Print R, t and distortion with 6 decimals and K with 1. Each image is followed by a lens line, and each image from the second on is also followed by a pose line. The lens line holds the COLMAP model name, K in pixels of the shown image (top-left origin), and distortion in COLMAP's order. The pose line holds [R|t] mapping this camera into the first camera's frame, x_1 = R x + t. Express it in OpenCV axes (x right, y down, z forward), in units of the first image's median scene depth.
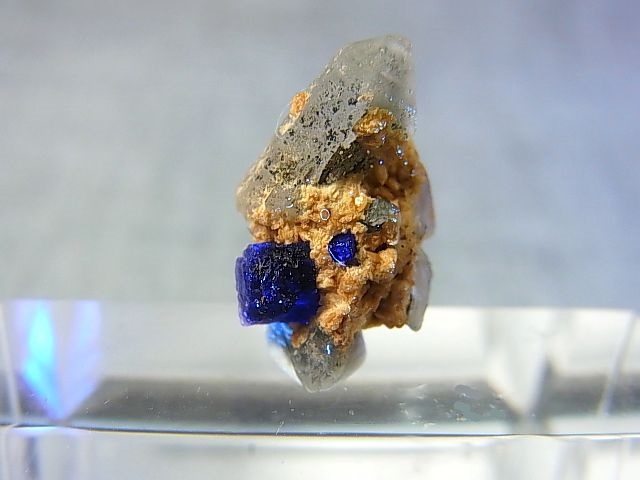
lens RADIAL K [[879.3, 0, 320.0], [0, 879.3, 240.0], [0, 0, 1]] dist [-0.281300, -0.042353]
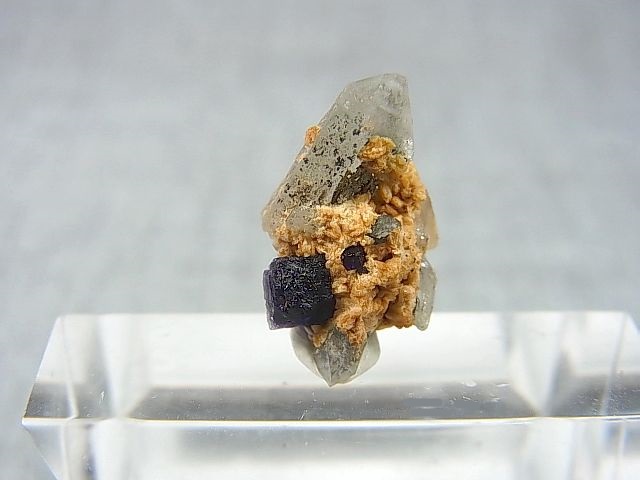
lens RADIAL K [[879.3, 0, 320.0], [0, 879.3, 240.0], [0, 0, 1]] dist [-0.281300, -0.042353]
pose [[0.997657, -0.036256, -0.058016, 0.049420], [0.033588, 0.998362, -0.046310, 0.037045], [0.059600, 0.044253, 0.997241, -0.159385]]
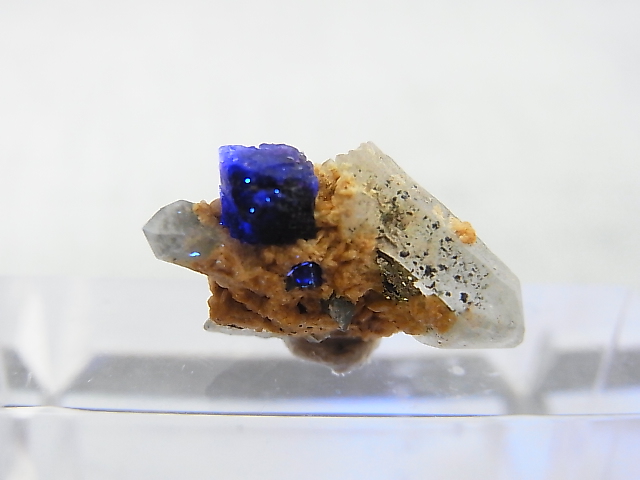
lens RADIAL K [[879.3, 0, 320.0], [0, 879.3, 240.0], [0, 0, 1]] dist [-0.281300, -0.042353]
pose [[-0.067902, 0.957204, 0.281336, -0.263323], [-0.989747, -0.029111, -0.139835, 0.122582], [-0.125660, -0.287947, 0.949366, 0.142409]]
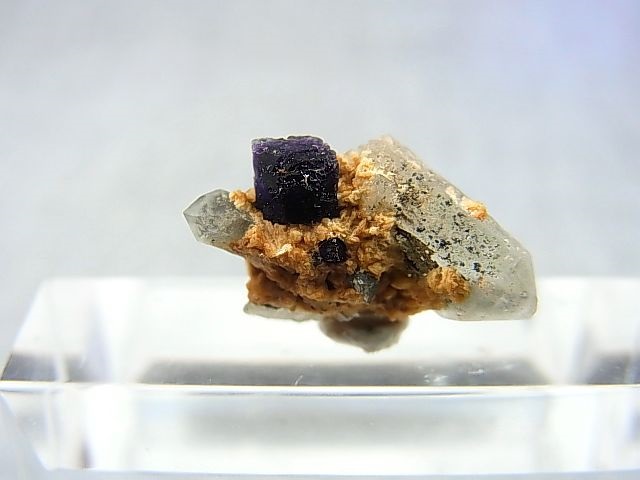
lens RADIAL K [[879.3, 0, 320.0], [0, 879.3, 240.0], [0, 0, 1]] dist [-0.281300, -0.042353]
pose [[-0.023406, 0.981205, 0.191545, -0.176168], [-0.998181, -0.012287, -0.059031, 0.081442], [-0.055568, -0.192578, 0.979707, 0.021501]]
